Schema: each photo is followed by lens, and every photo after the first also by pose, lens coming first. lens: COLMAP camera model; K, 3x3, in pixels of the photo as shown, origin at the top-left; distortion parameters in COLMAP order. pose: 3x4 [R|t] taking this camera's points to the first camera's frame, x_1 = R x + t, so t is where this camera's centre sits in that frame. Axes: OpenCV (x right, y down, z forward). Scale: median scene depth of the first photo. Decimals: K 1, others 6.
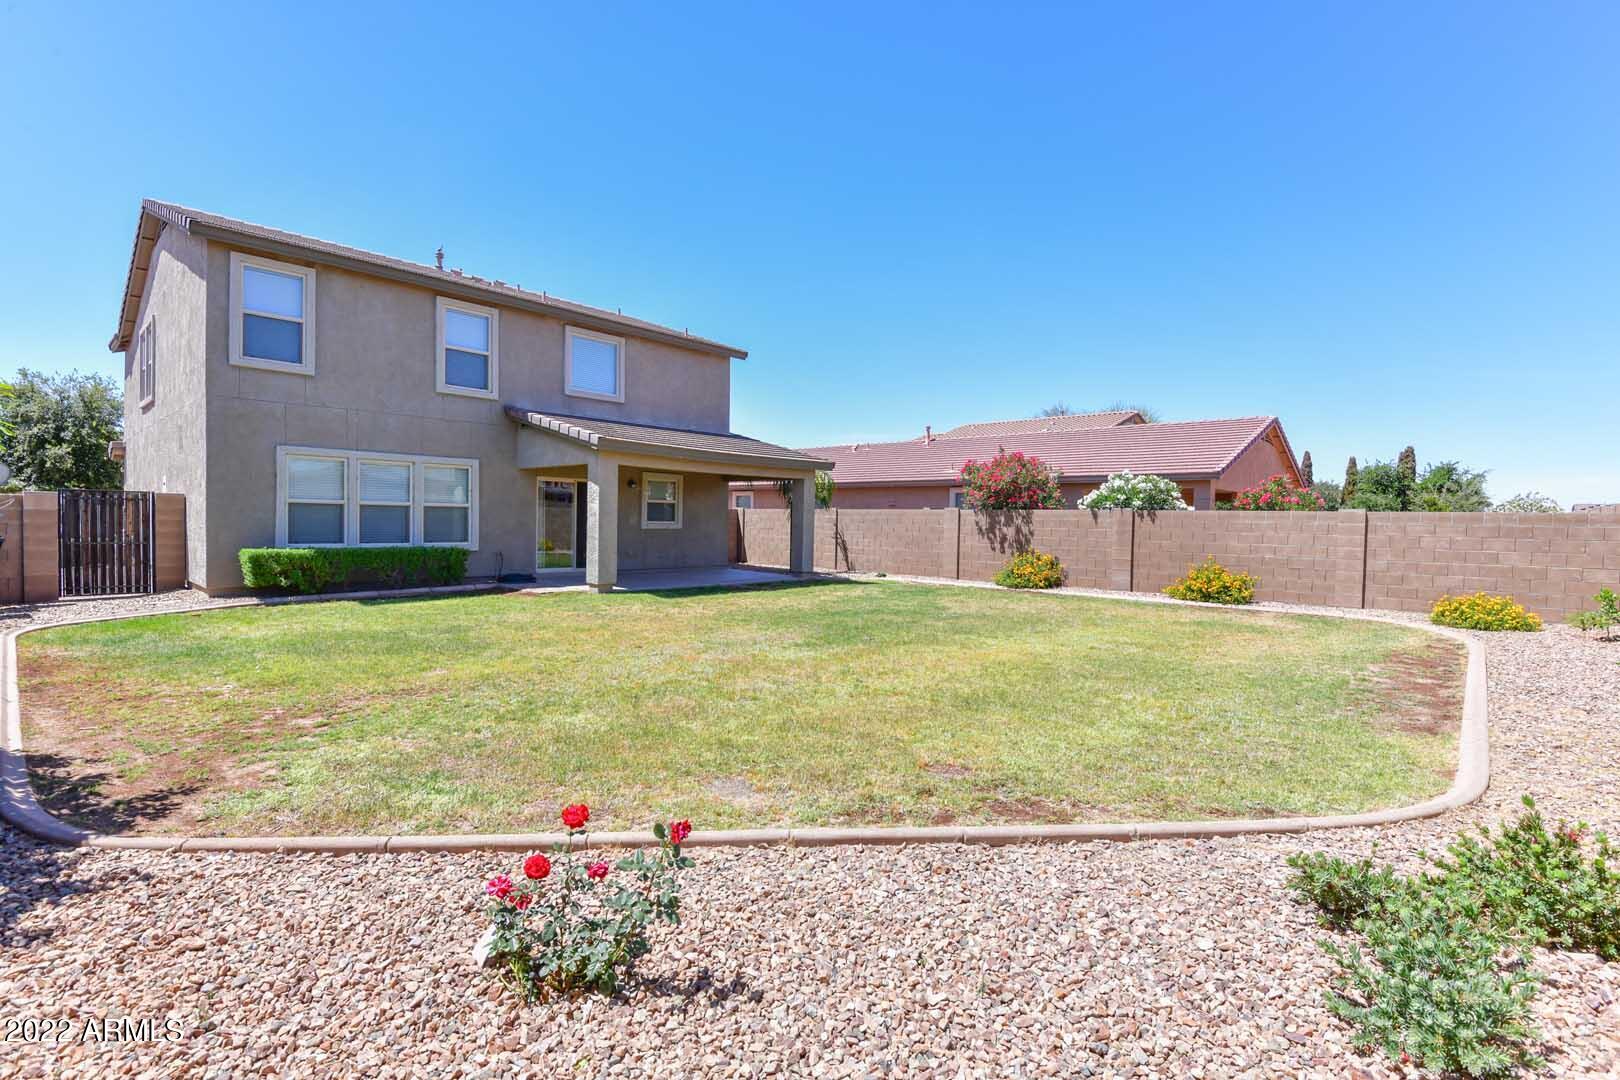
lens RADIAL K [[737.2, 0, 807.1], [0, 737.2, 538.5], [0, 0, 1]] dist [0.002509, -0.016375]
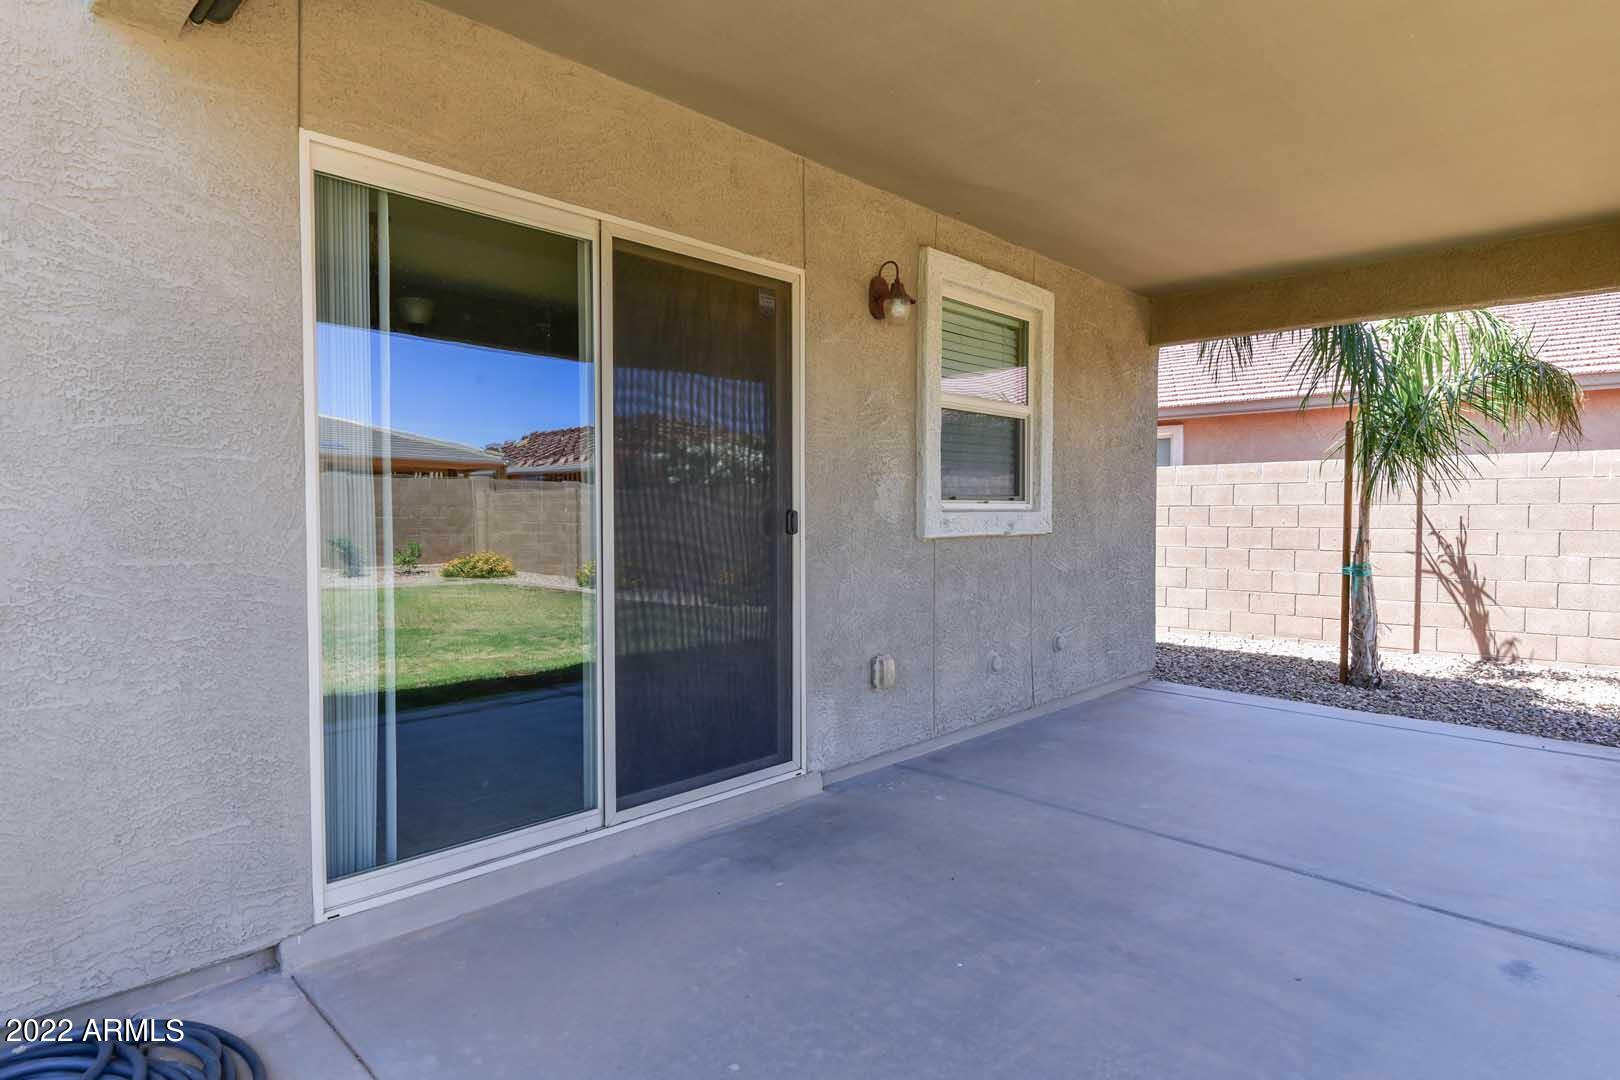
lens RADIAL K [[884.0, 0, 810.0], [0, 884.0, 540.0], [0, 0, 1]] dist [0.000118, 0.000008]
pose [[0.999758, -0.010130, -0.019510, -0.238870], [0.010390, 0.999858, 0.013266, -0.015870], [0.019373, -0.013466, 0.999722, 0.734079]]
